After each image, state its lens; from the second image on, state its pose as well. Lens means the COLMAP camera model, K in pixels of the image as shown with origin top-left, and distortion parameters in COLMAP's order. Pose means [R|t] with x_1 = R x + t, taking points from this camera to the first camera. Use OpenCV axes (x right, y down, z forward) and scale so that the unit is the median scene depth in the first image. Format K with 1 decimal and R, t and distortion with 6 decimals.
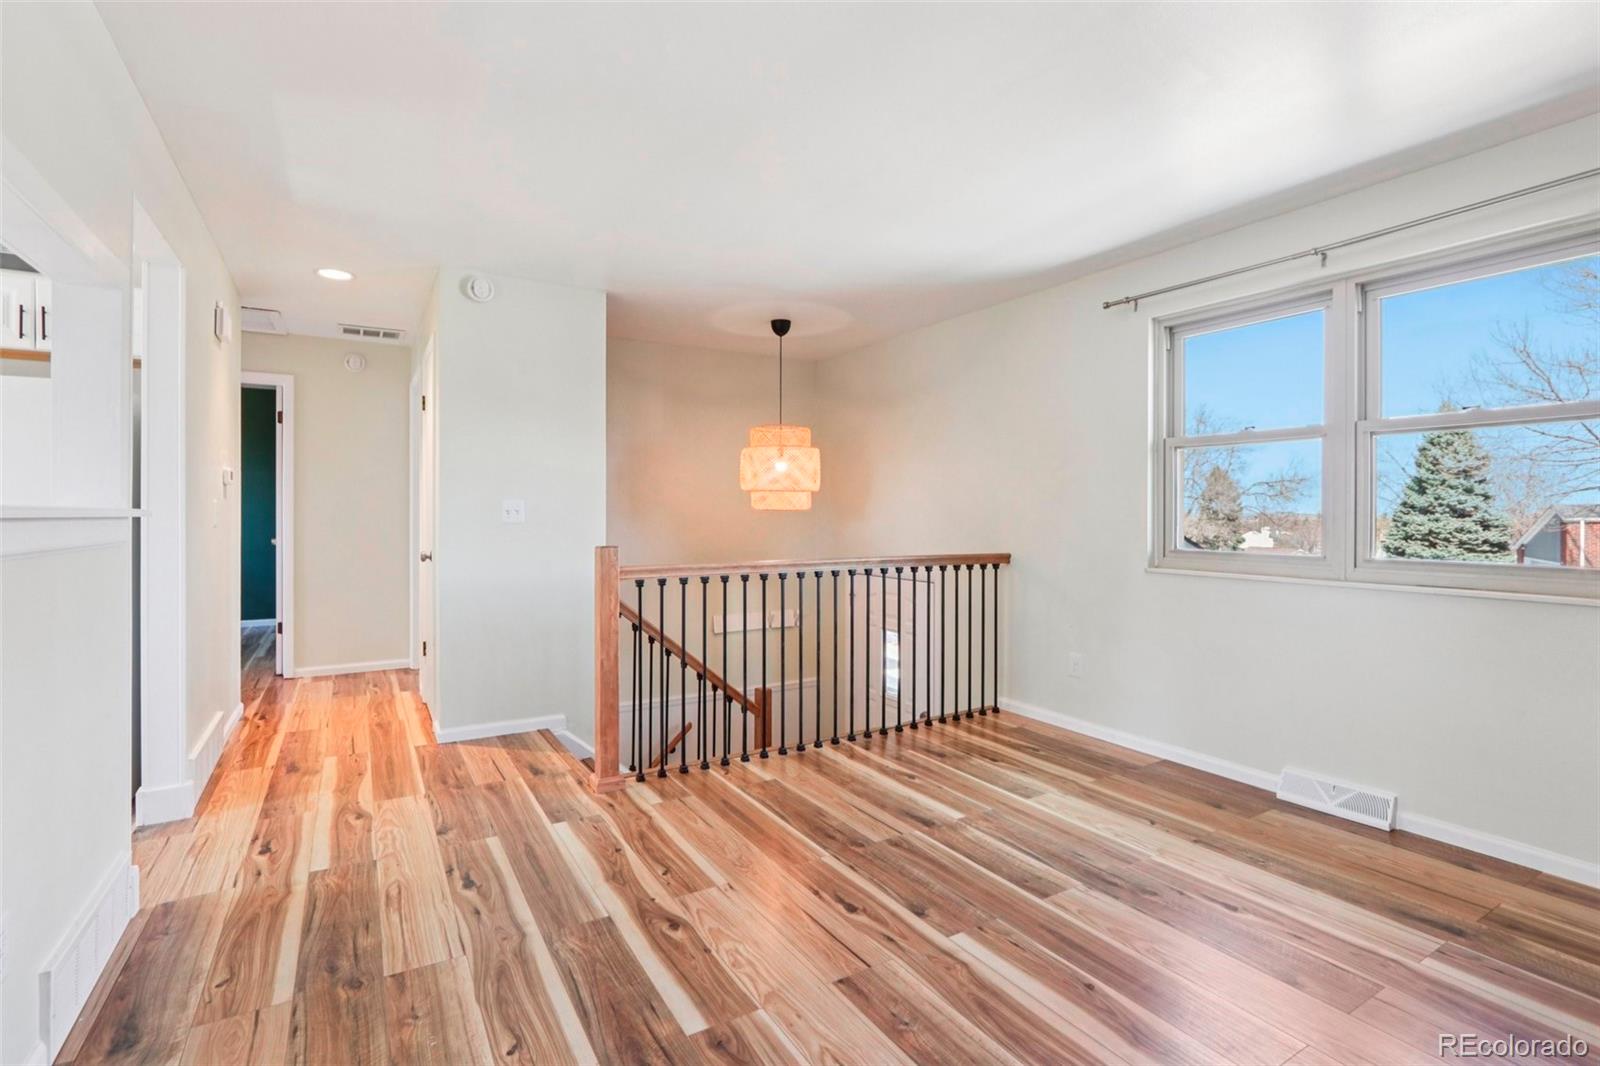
lens RADIAL K [[744.7, 0, 783.7], [0, 744.7, 515.7], [0, 0, 1]] dist [-0.011152, -0.000098]
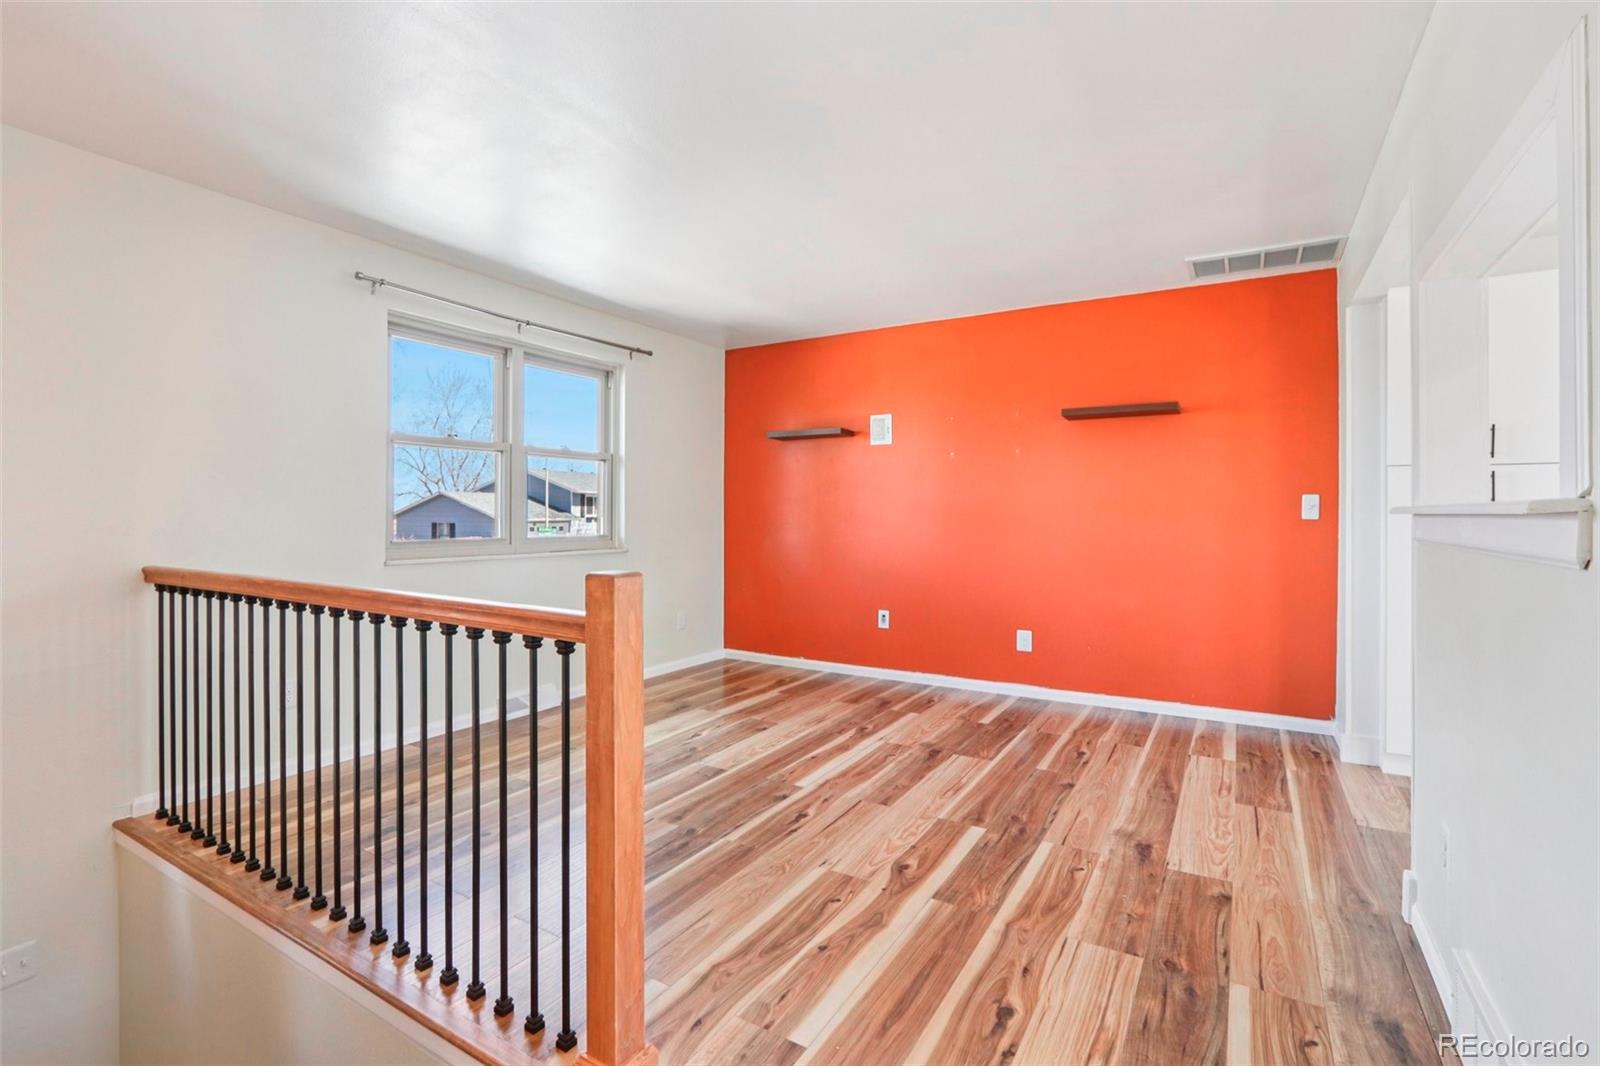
lens RADIAL K [[744.7, 0, 783.7], [0, 744.7, 515.7], [0, 0, 1]] dist [-0.011152, -0.000098]
pose [[-0.473098, -0.009110, 0.880963, -1.077257], [-0.004739, 0.999958, 0.007795, -0.001249], [-0.880997, -0.000486, -0.473122, 1.723036]]
